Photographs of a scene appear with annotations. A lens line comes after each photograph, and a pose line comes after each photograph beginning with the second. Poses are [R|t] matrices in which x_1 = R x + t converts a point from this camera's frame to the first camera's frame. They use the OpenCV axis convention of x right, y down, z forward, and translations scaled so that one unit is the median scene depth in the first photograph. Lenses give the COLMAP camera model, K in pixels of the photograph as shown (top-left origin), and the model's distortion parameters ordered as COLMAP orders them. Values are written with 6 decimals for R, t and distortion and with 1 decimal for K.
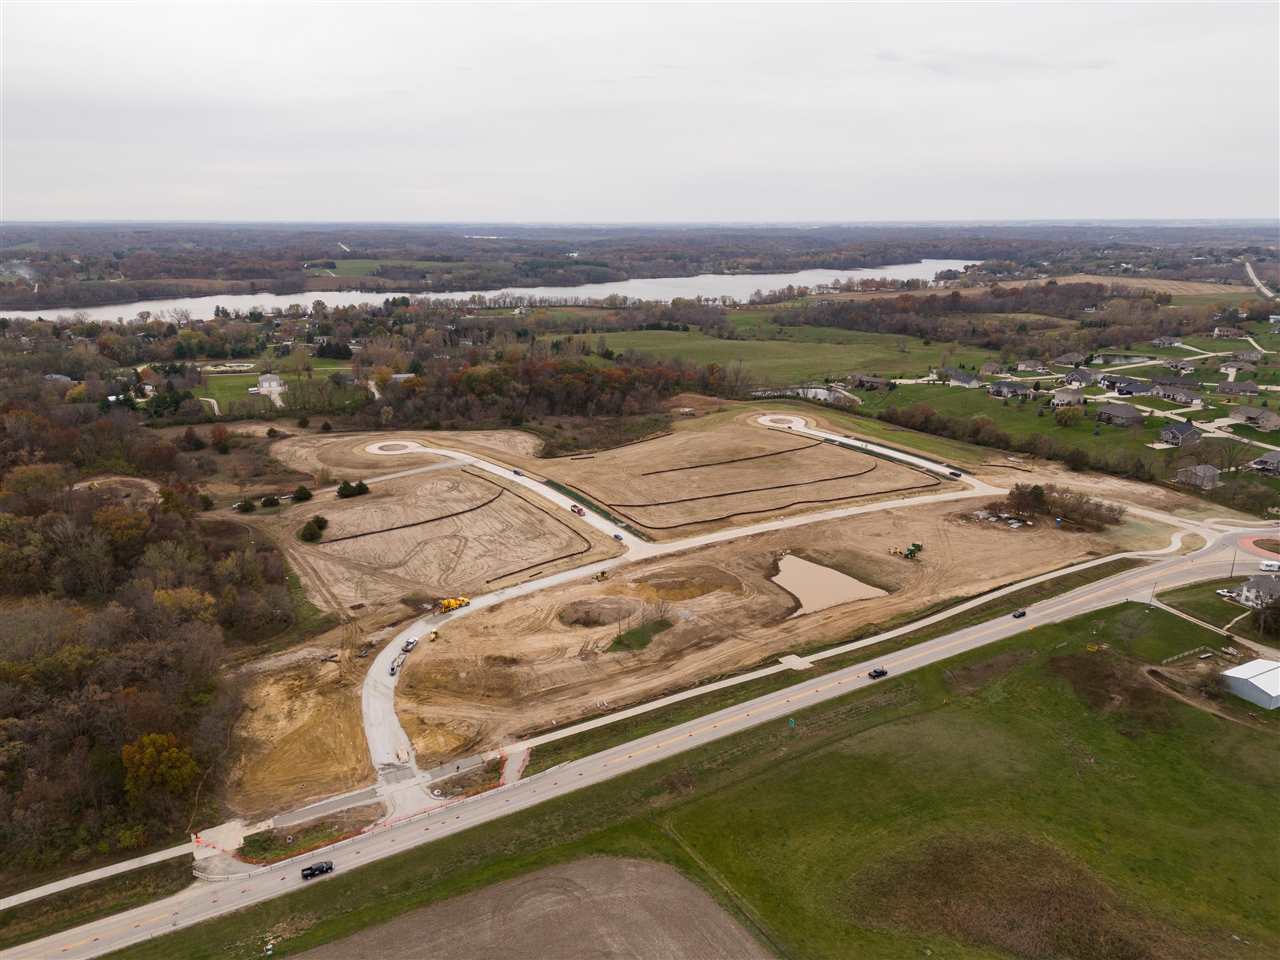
lens RADIAL K [[897.6, 0, 639.1], [0, 897.6, 477.7], [0, 0, 1]] dist [0.088628, -0.092501]
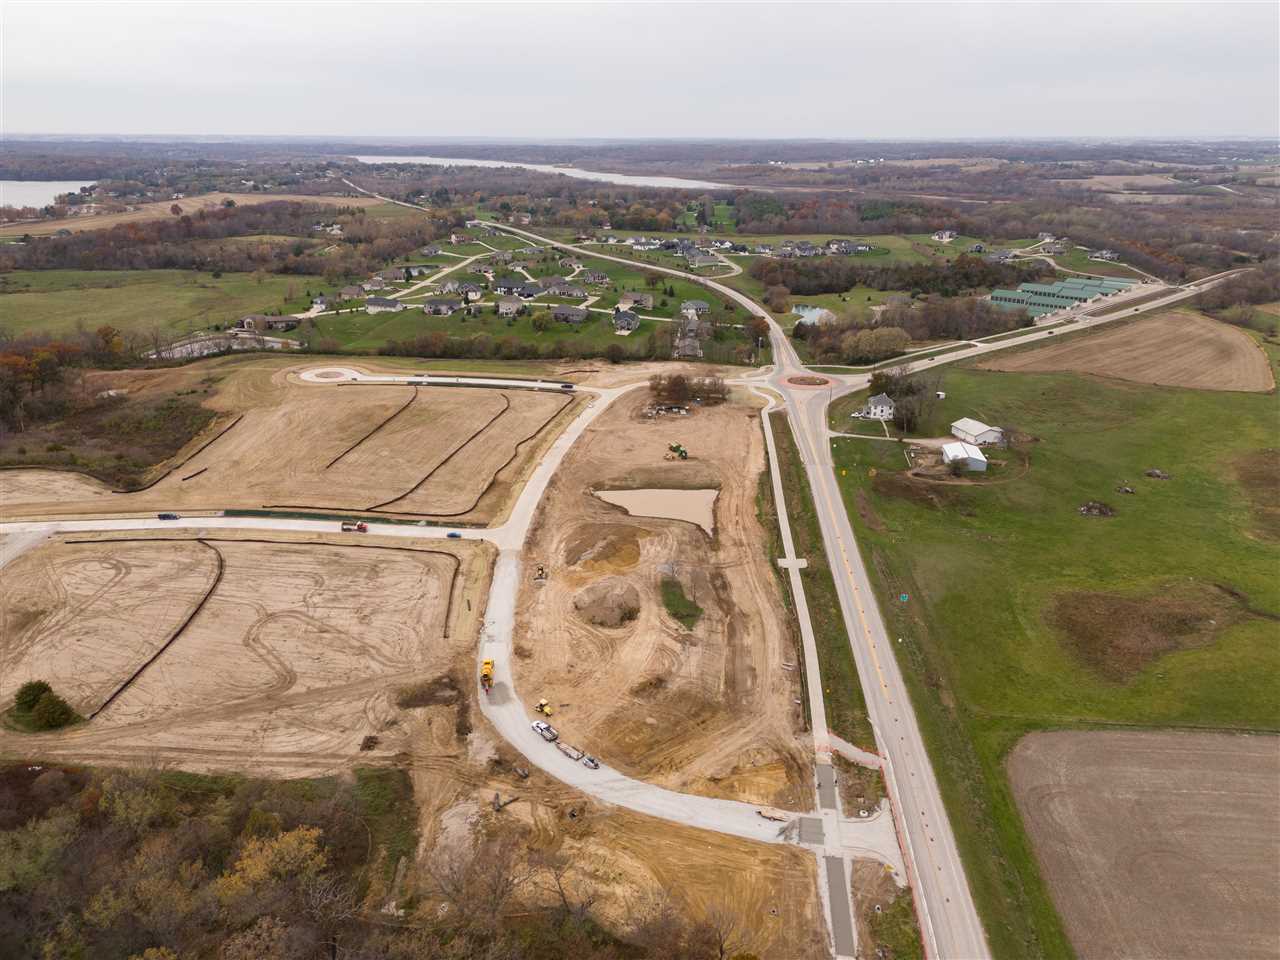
lens RADIAL K [[891.8, 0, 640.0], [0, 891.8, 480.0], [0, 0, 1]] dist [0.097803, -0.108665]
pose [[0.578836, -0.290763, 0.761844, -0.457271], [0.223125, 0.955089, 0.194989, -0.088619], [-0.784324, 0.057119, 0.617716, 0.306427]]
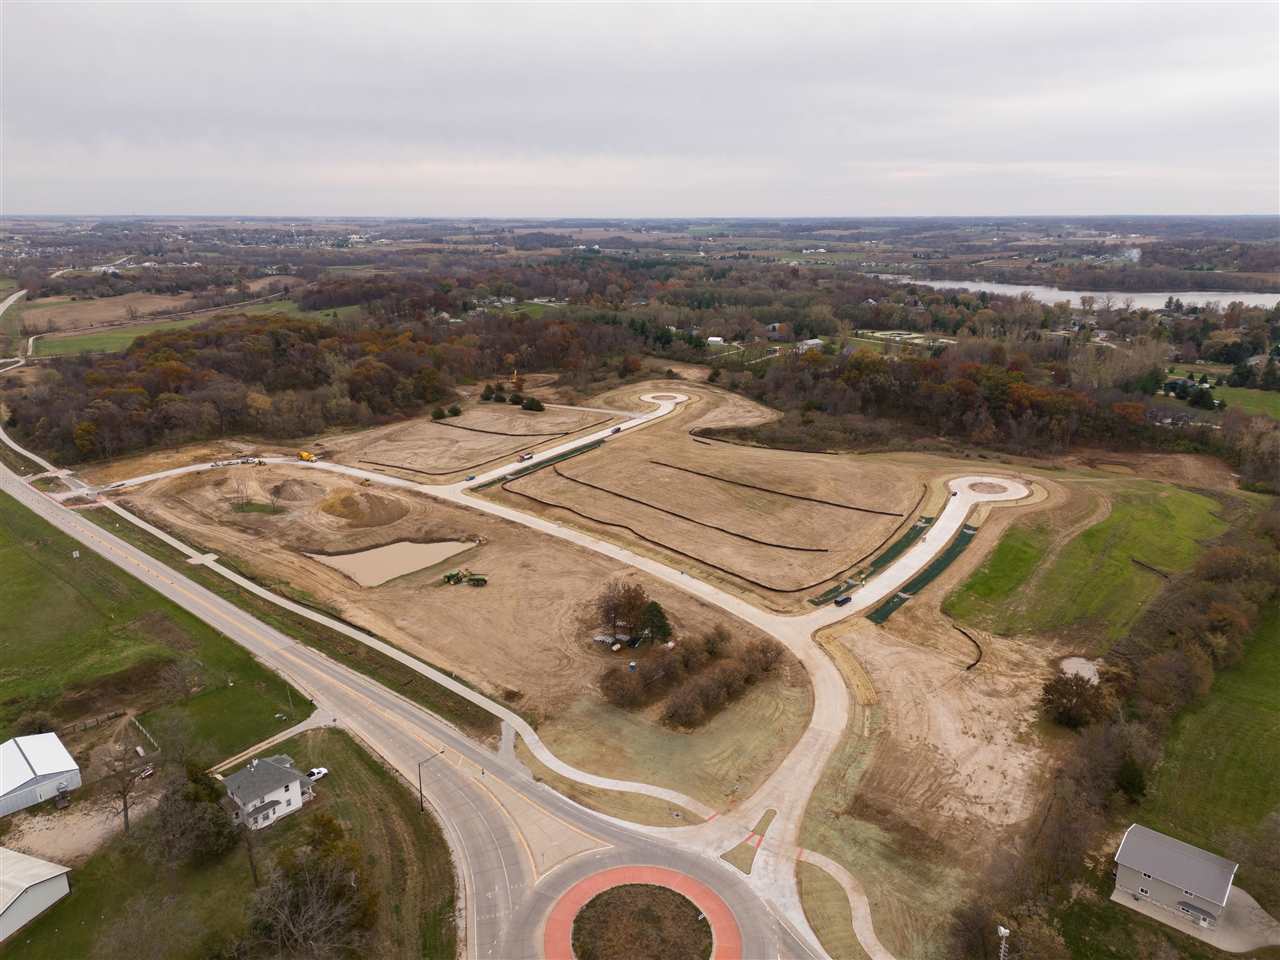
lens RADIAL K [[897.6, 0, 639.1], [0, 897.6, 477.7], [0, 0, 1]] dist [0.088628, -0.092501]
pose [[0.292318, 0.268402, -0.917884, 0.871522], [-0.264252, 0.945107, 0.192206, -0.165382], [0.919087, 0.186367, 0.347198, 0.695887]]
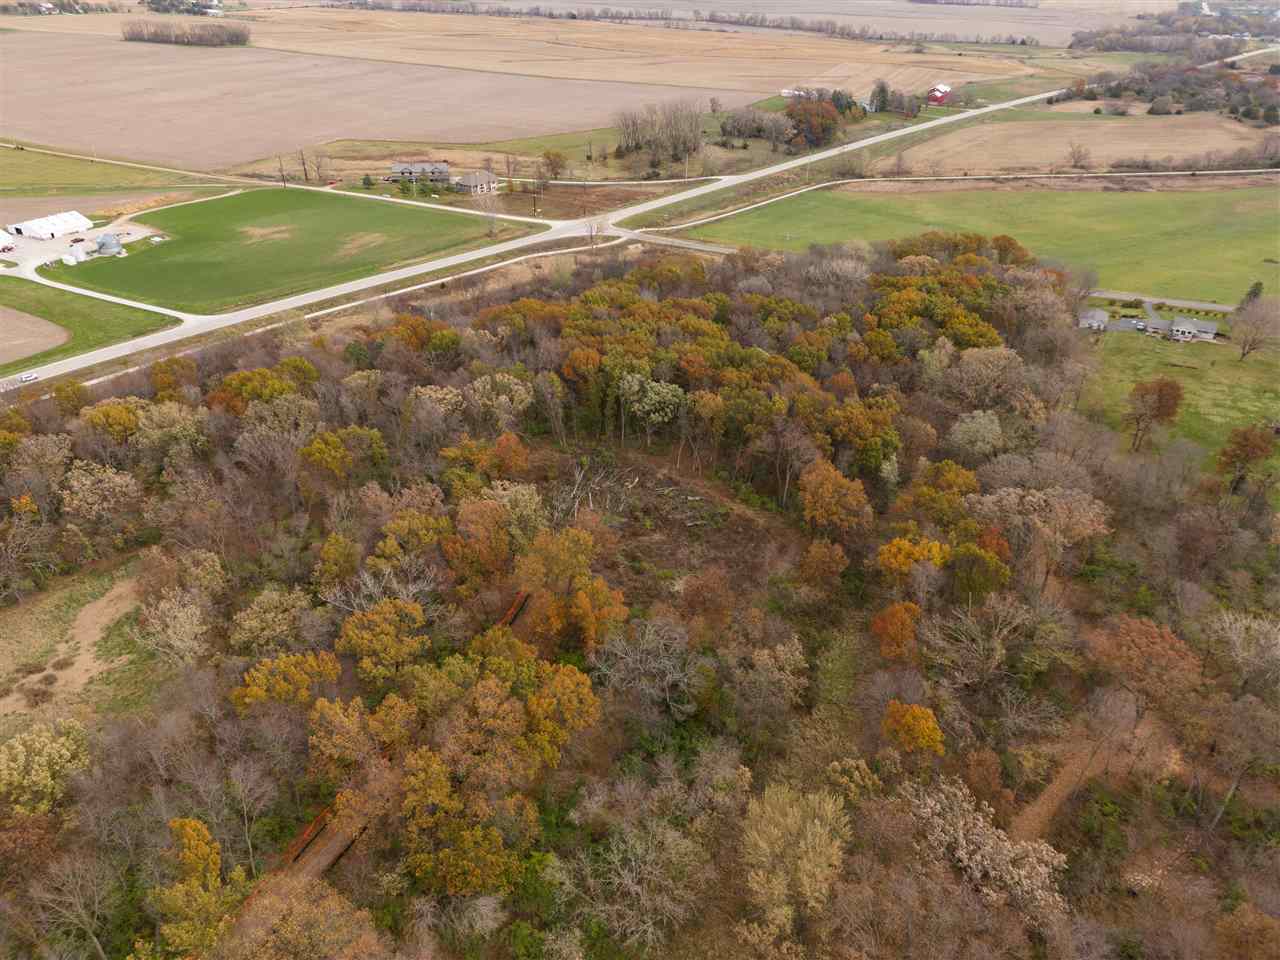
lens RADIAL K [[898.6, 0, 640.0], [0, 898.6, 480.0], [0, 0, 1]] dist [0.044594, -0.027957]
pose [[-0.830271, 0.277761, -0.483217, -0.578947], [-0.165272, 0.705291, 0.689384, -0.281776], [0.532292, 0.652238, -0.539677, 0.978021]]
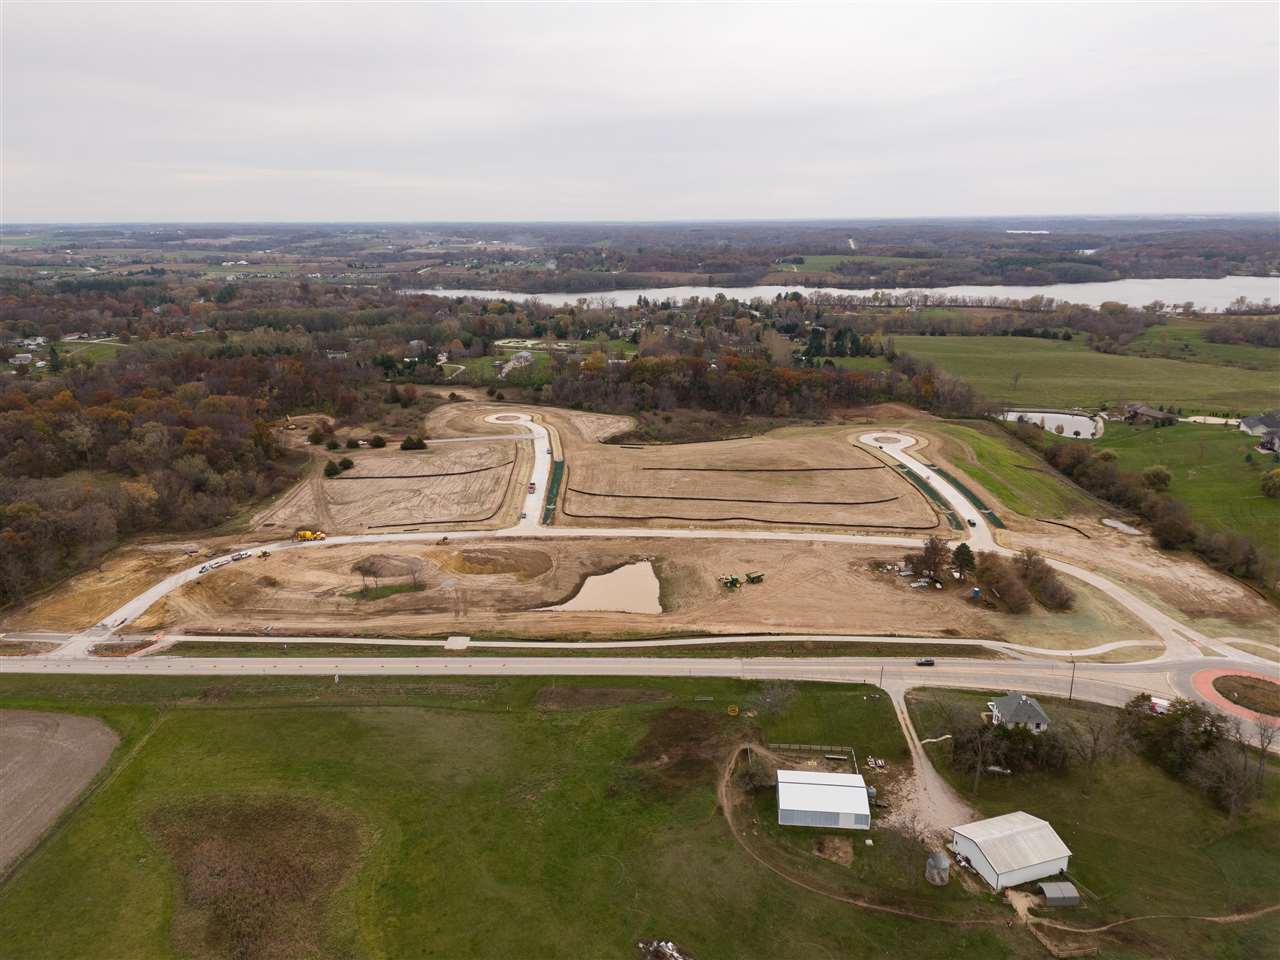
lens RADIAL K [[903.9, 0, 638.6], [0, 903.9, 477.8], [0, 0, 1]] dist [0.079669, -0.077252]
pose [[0.832550, 0.146785, -0.534148, 0.563918], [-0.145206, 0.988365, 0.045280, -0.039747], [0.534579, 0.039864, 0.844178, 0.139364]]
